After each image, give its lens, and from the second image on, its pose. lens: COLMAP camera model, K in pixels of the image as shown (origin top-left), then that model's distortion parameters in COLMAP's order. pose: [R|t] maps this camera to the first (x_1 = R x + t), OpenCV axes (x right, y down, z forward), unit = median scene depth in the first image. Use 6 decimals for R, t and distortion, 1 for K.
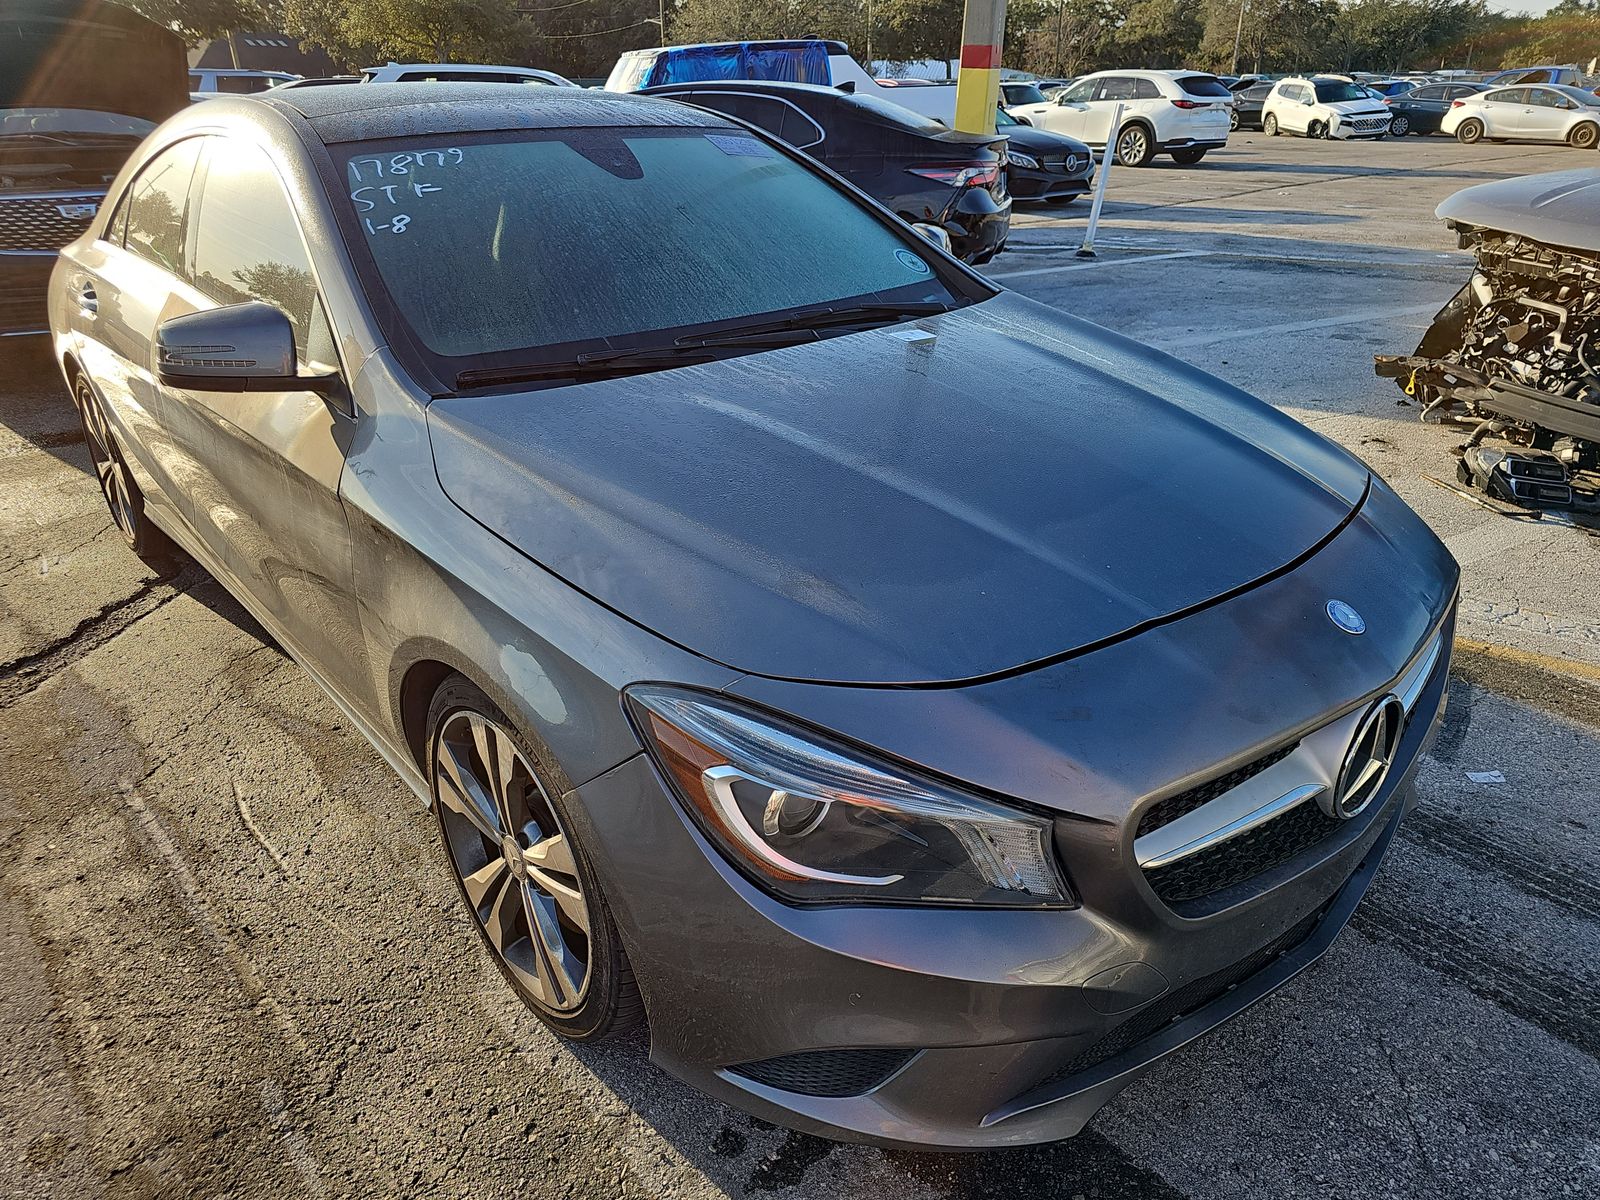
lens RADIAL K [[1097.0, 0, 803.8], [0, 1097.0, 604.8], [0, 0, 1]] dist [0.020153, -0.017483]
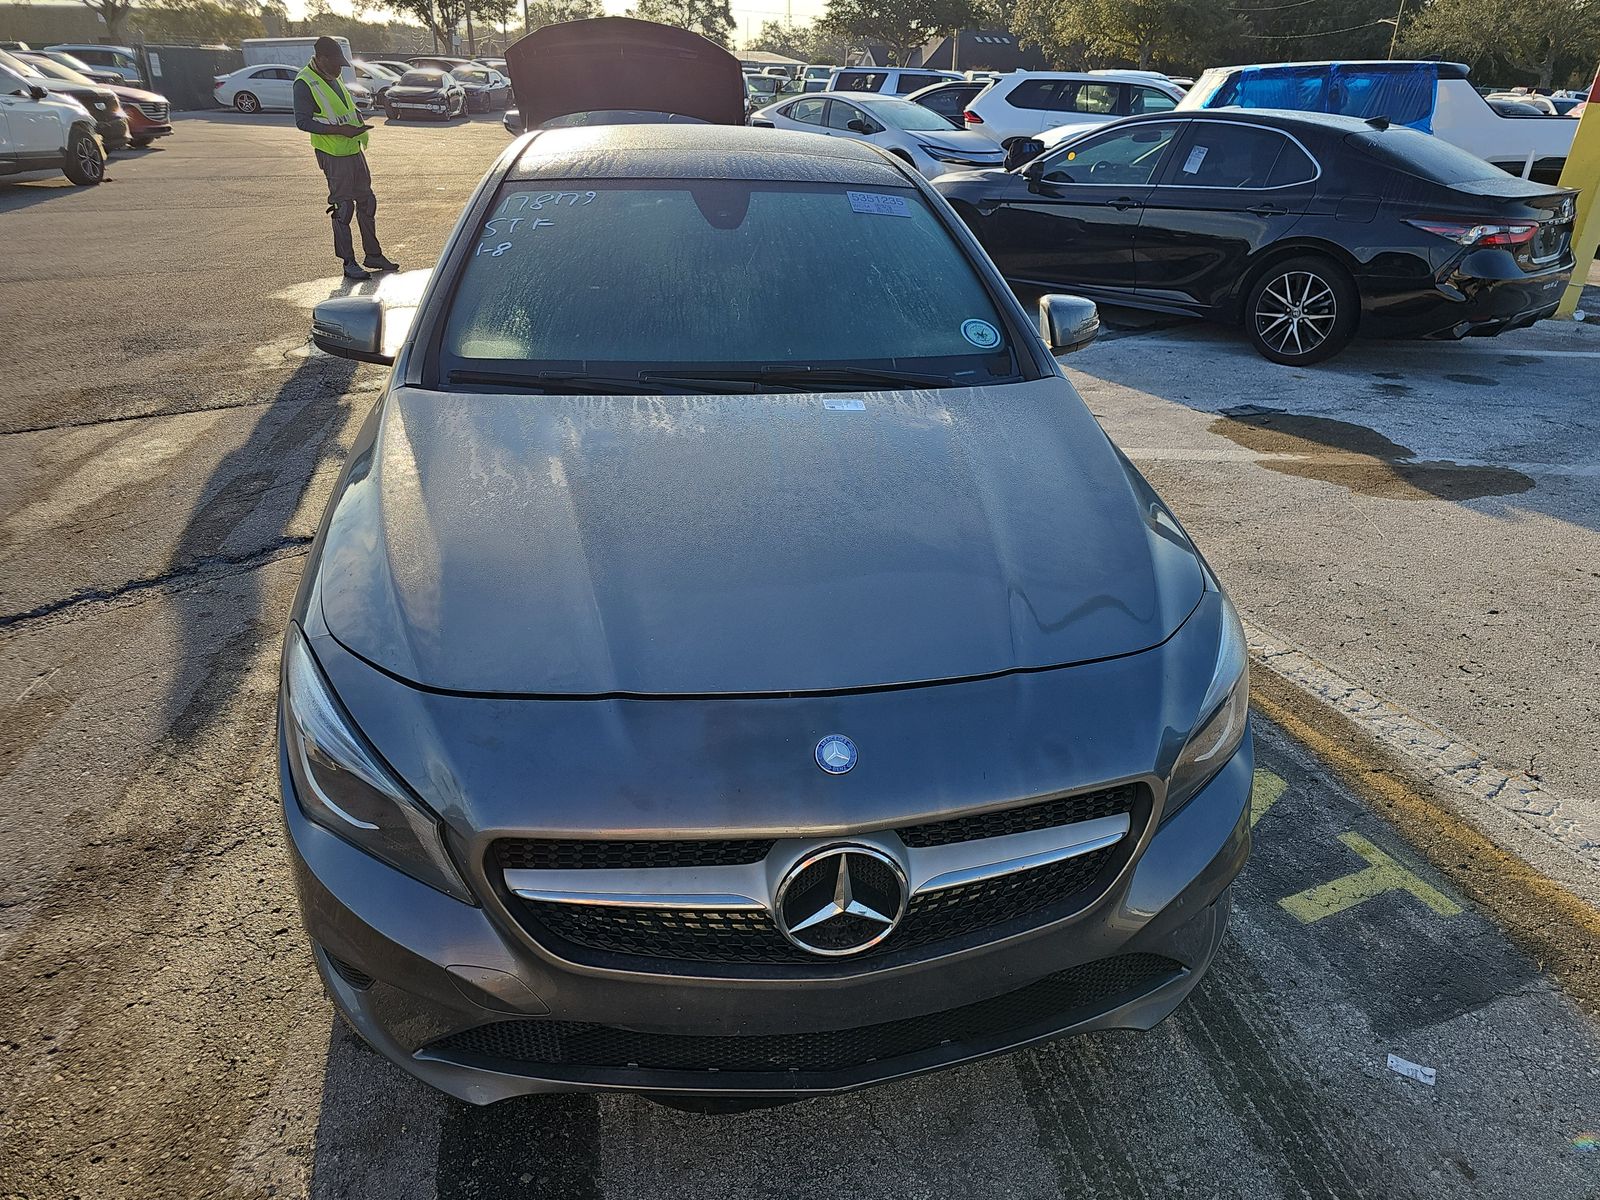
lens RADIAL K [[1097.0, 0, 803.8], [0, 1097.0, 604.8], [0, 0, 1]] dist [0.020153, -0.017483]
pose [[0.838533, 0.260382, -0.478605, 0.391549], [-0.259174, 0.963291, 0.069990, -0.078831], [0.479260, 0.065353, 0.875236, 0.049523]]
